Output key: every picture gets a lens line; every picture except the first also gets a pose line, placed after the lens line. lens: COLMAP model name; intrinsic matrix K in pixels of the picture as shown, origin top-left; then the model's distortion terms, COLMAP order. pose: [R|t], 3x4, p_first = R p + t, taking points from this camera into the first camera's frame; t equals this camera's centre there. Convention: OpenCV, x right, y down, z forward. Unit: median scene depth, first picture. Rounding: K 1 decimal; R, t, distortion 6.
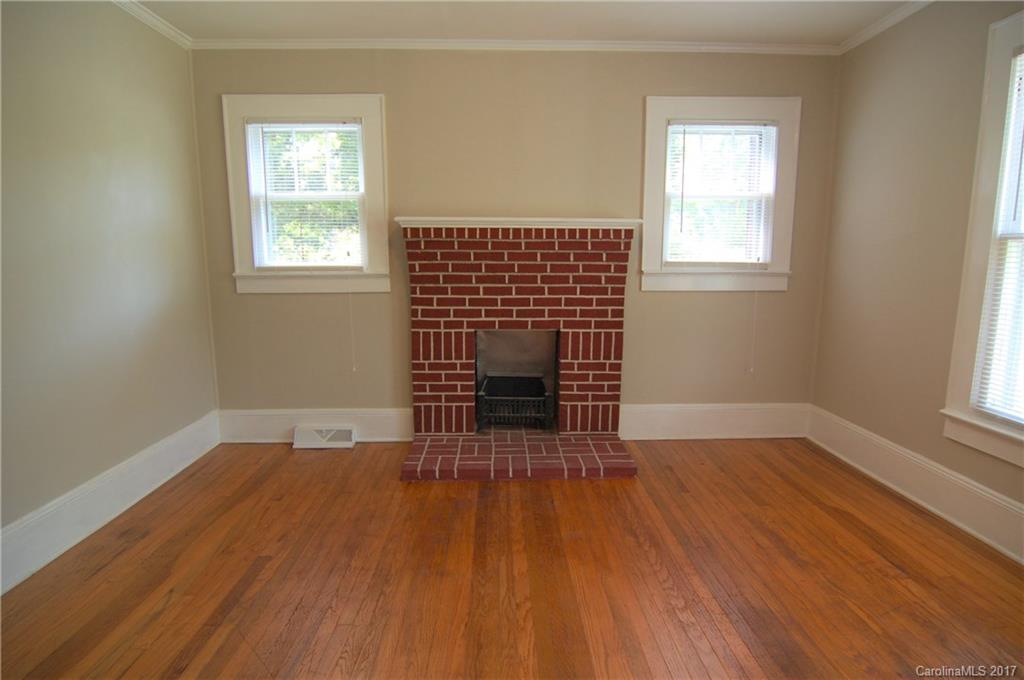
lens RADIAL K [[549.8, 0, 509.6], [0, 549.8, 341.4], [0, 0, 1]] dist [-0.003272, -0.016238]
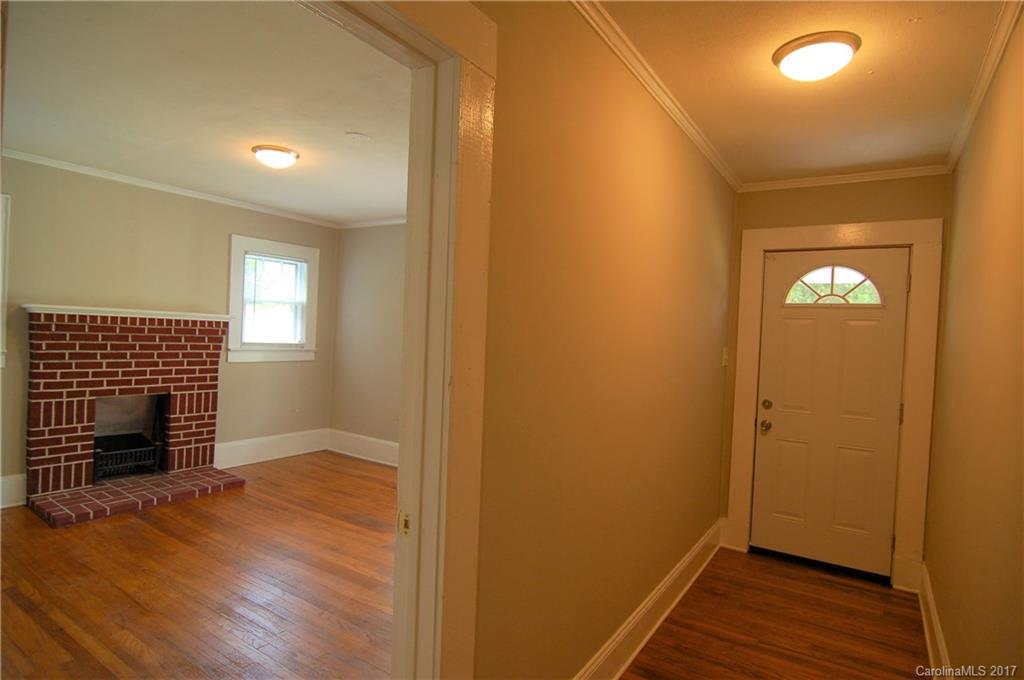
lens RADIAL K [[549.8, 0, 509.6], [0, 549.8, 341.4], [0, 0, 1]] dist [-0.003272, -0.016238]
pose [[0.573442, 0.011198, 0.819169, -0.528036], [0.072786, 0.995256, -0.064557, 0.000378], [-0.816006, 0.096644, 0.569907, -0.439941]]
